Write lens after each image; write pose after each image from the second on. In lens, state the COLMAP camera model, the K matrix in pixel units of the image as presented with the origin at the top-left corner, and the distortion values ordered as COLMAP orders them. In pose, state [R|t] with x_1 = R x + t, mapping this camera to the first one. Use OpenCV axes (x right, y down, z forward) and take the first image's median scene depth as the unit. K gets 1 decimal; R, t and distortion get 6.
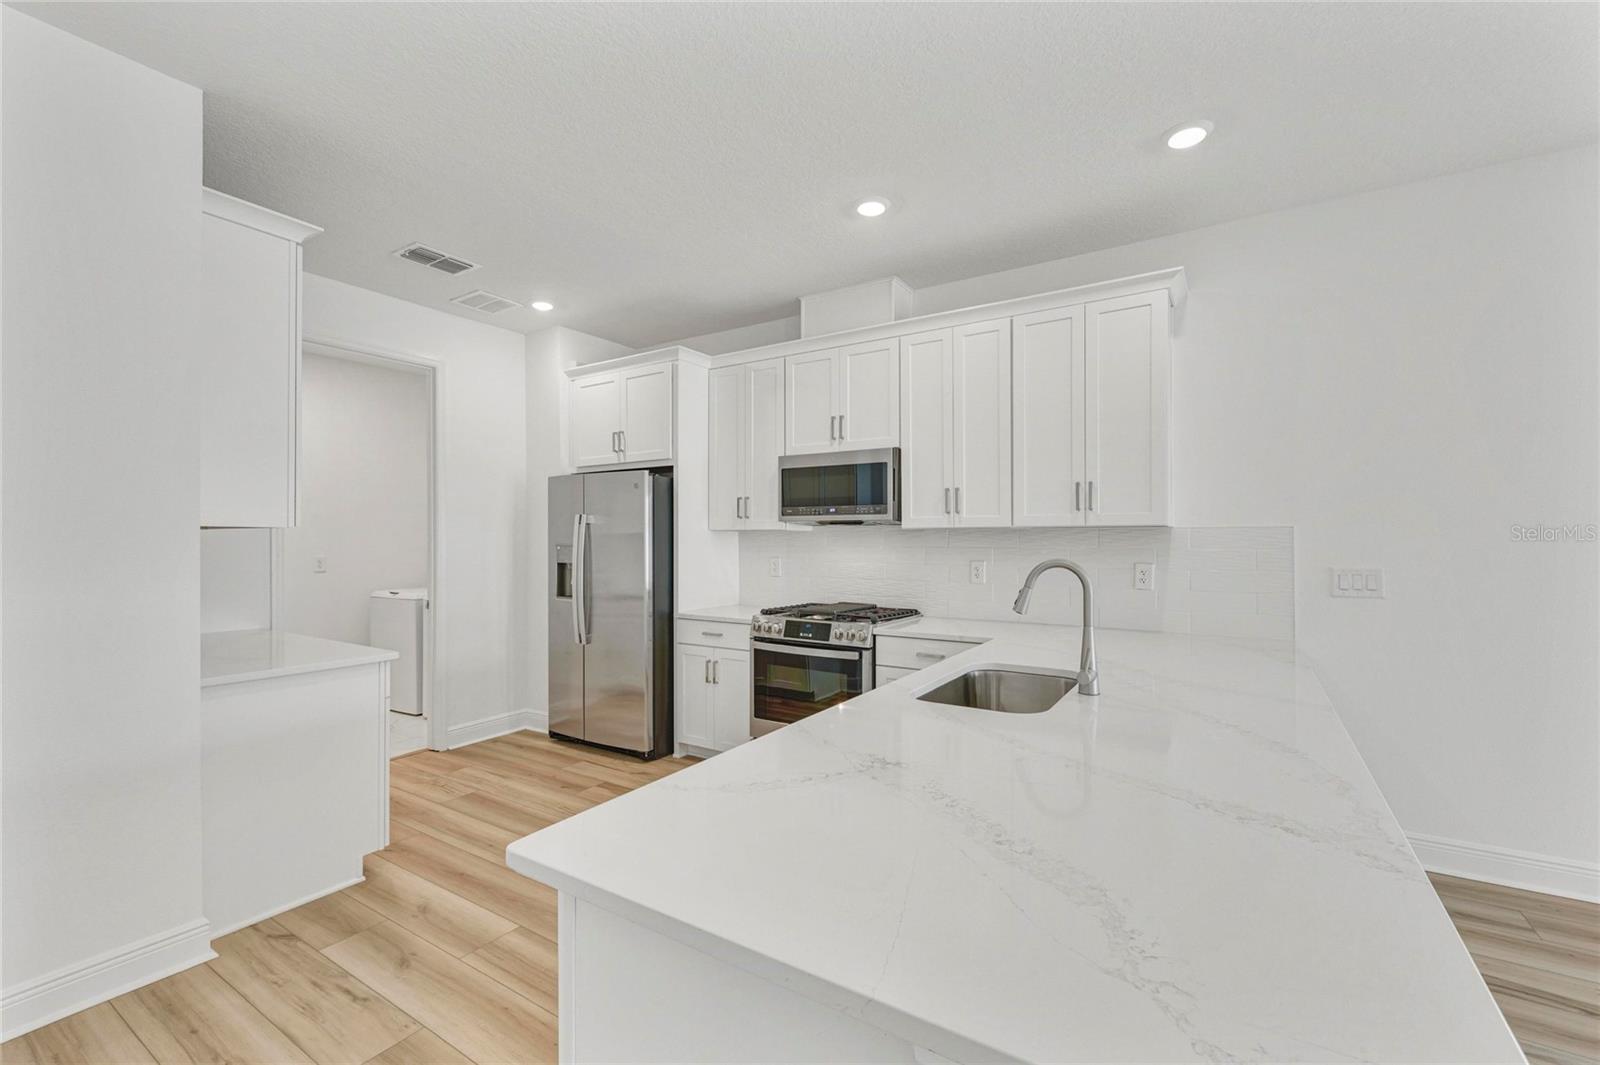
lens RADIAL K [[674.2, 0, 791.7], [0, 674.2, 549.2], [0, 0, 1]] dist [0.014974, -0.002562]
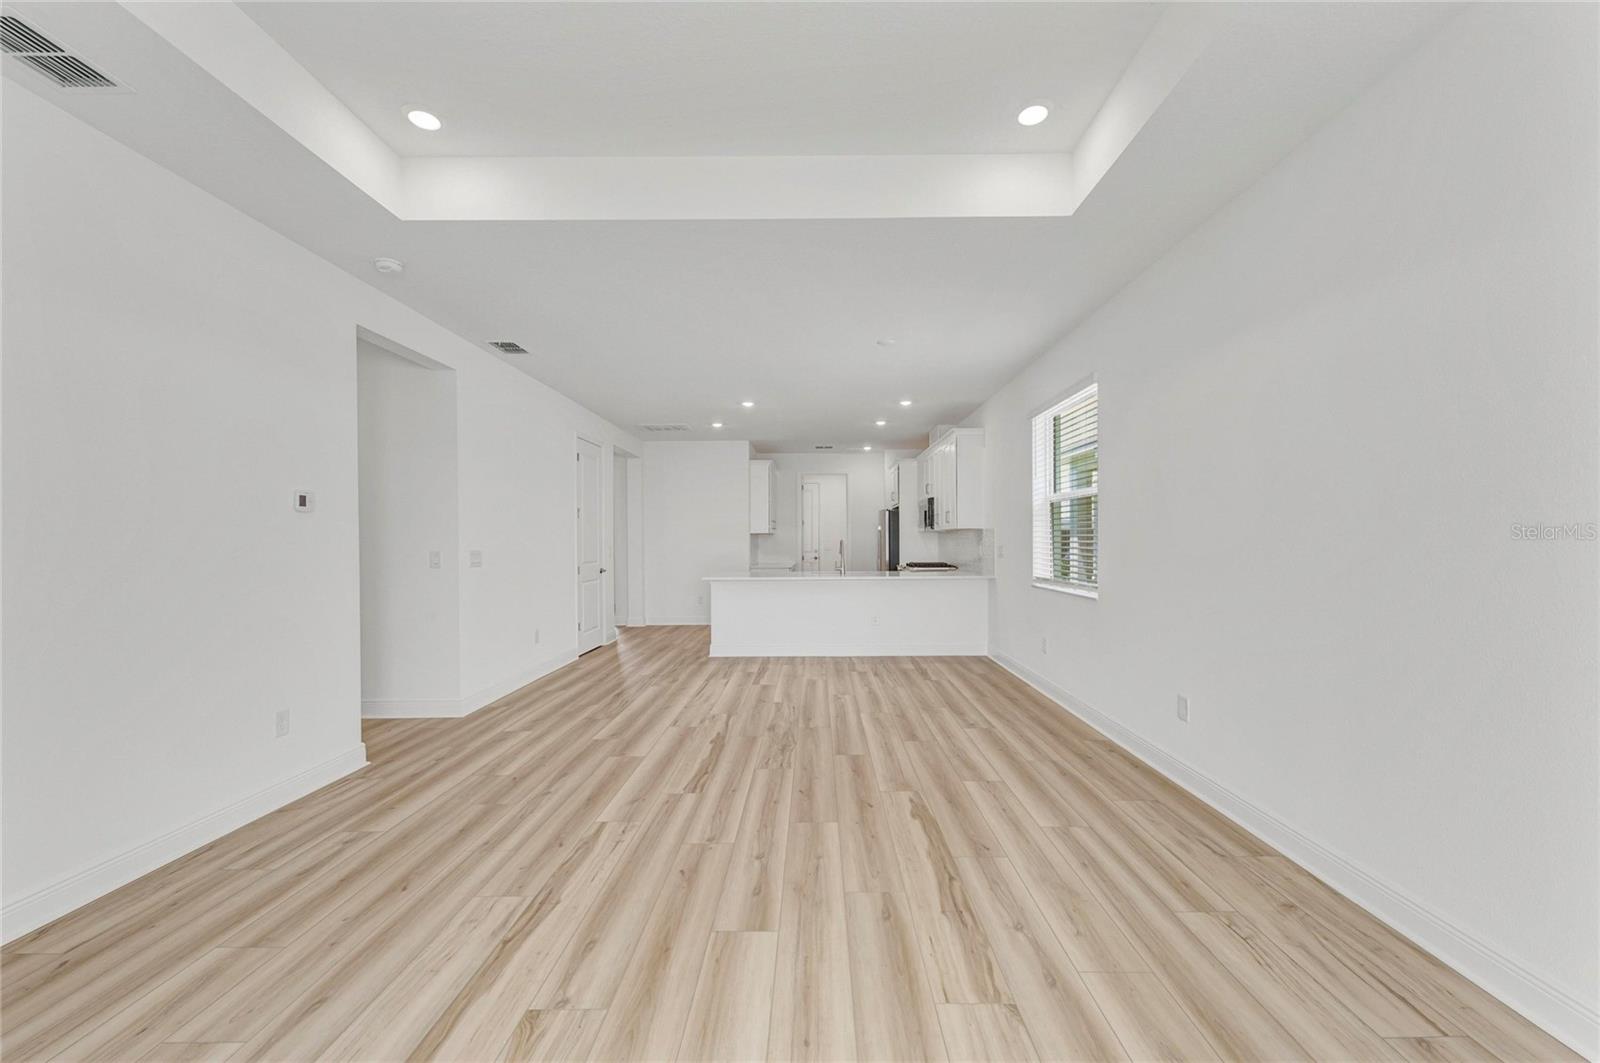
lens RADIAL K [[636.5, 0, 813.8], [0, 636.5, 543.6], [0, 0, 1]] dist [0.012773, -0.004325]
pose [[0.539702, 0.002754, -0.841852, 1.863252], [-0.007394, 0.999972, -0.001469, 0.023840], [0.841824, 0.007017, 0.539707, -0.603969]]
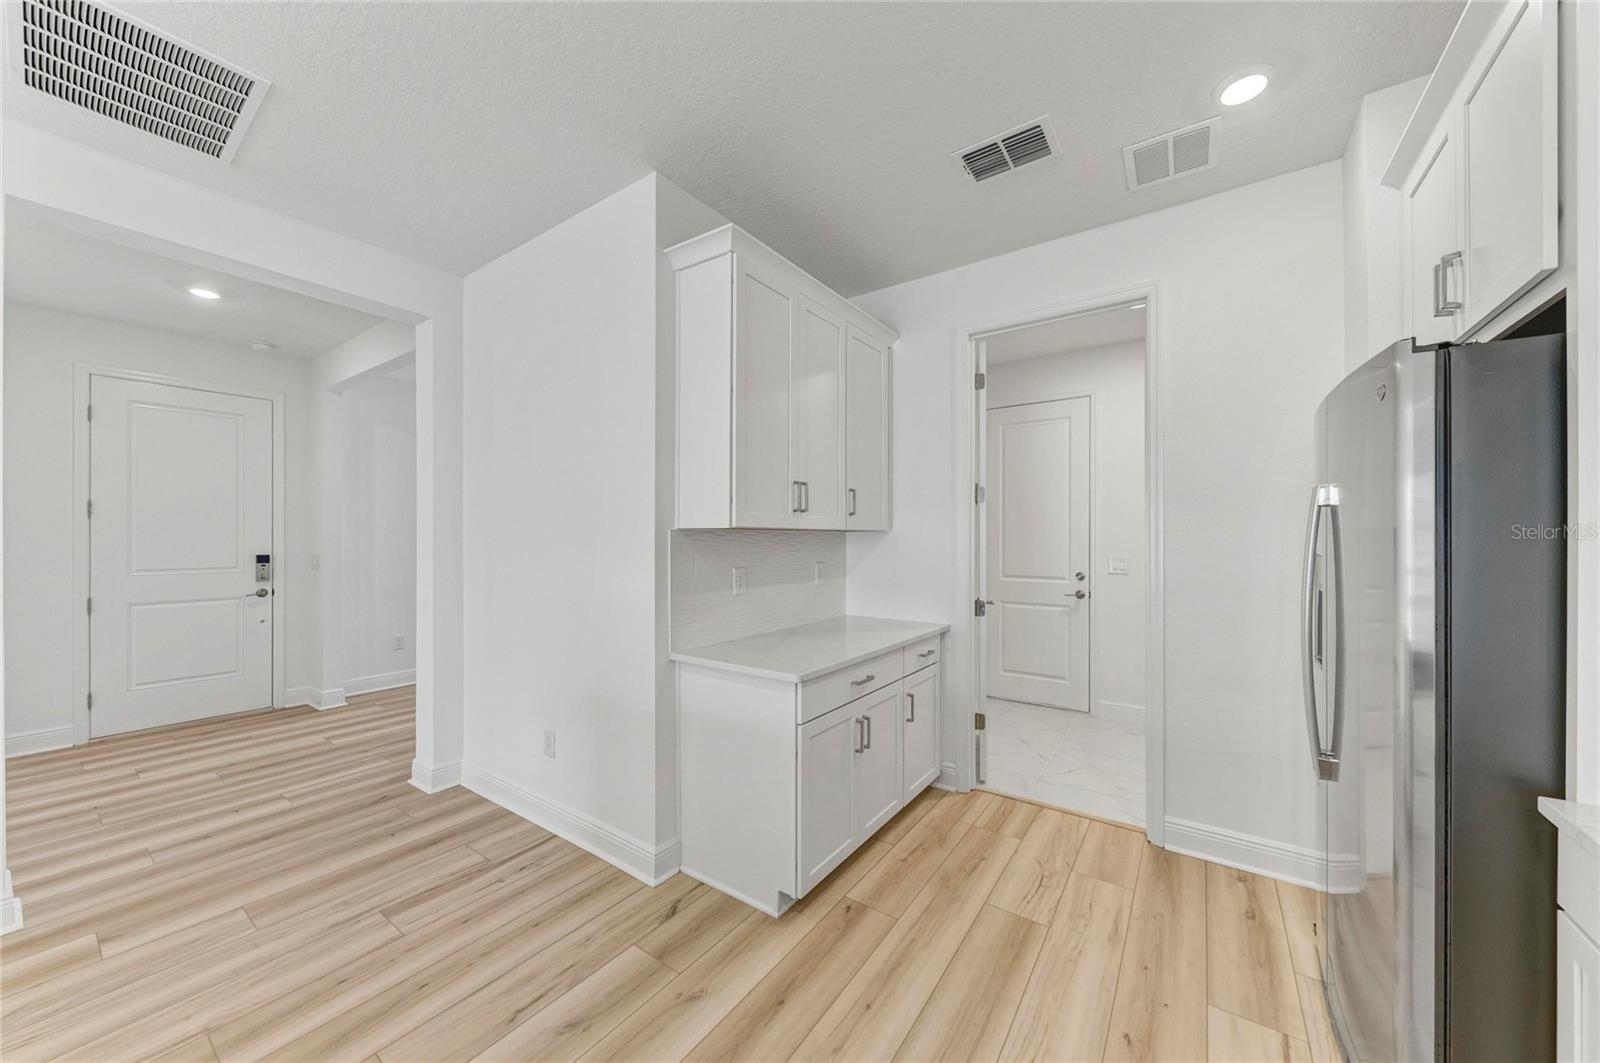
lens RADIAL K [[559.6, 0, 810.1], [0, 559.6, 542.5], [0, 0, 1]] dist [0.002342, -0.000724]
pose [[-0.025359, 0.009875, -0.999630, 0.079859], [-0.017252, 0.999798, 0.010314, -0.014292], [0.999530, 0.017507, -0.025183, 0.791234]]
